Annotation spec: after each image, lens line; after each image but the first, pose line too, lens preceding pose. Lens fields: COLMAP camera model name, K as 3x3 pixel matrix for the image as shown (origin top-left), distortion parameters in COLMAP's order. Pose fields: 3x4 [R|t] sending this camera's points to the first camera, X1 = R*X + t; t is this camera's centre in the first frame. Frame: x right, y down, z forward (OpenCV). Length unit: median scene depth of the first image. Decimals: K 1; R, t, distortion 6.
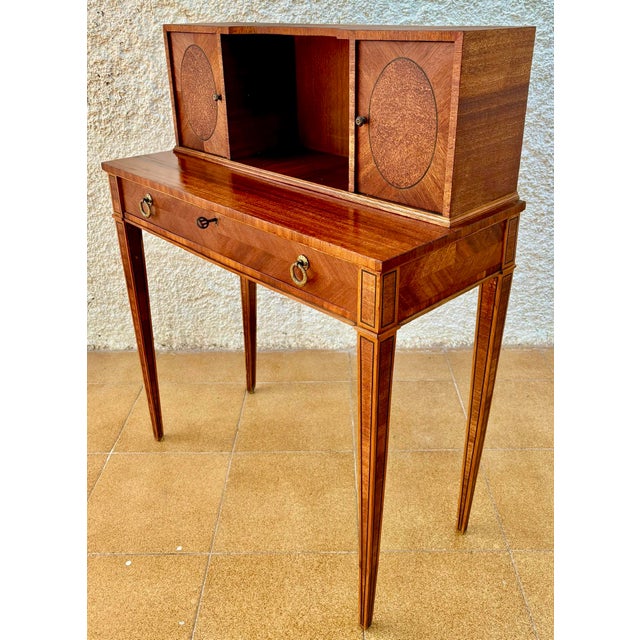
lens RADIAL K [[635.4, 0, 330.5], [0, 635.4, 282.5], [0, 0, 1]] dist [0.018317, 0.001524]
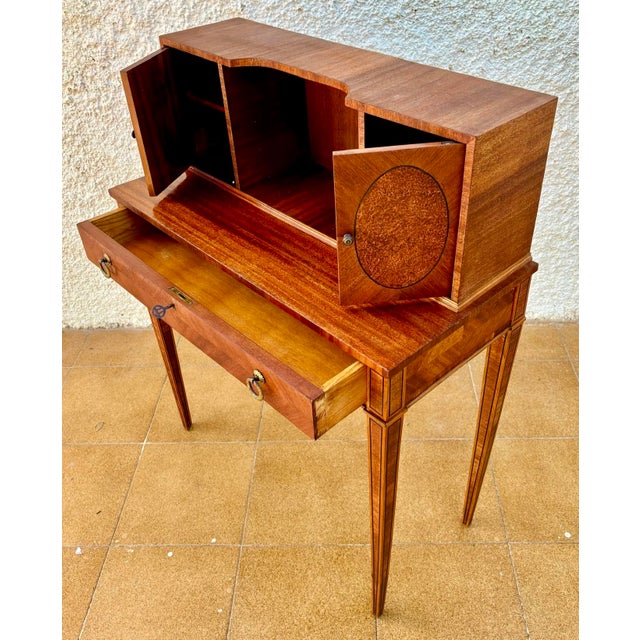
lens RADIAL K [[649.9, 0, 341.5], [0, 649.9, 331.6], [0, 0, 1]] dist [0.016309, 0.010330]
pose [[0.999713, -0.008183, -0.022498, 0.014307], [0.013684, 0.966444, 0.256512, -0.188283], [0.019643, -0.256746, 0.966279, -0.009219]]
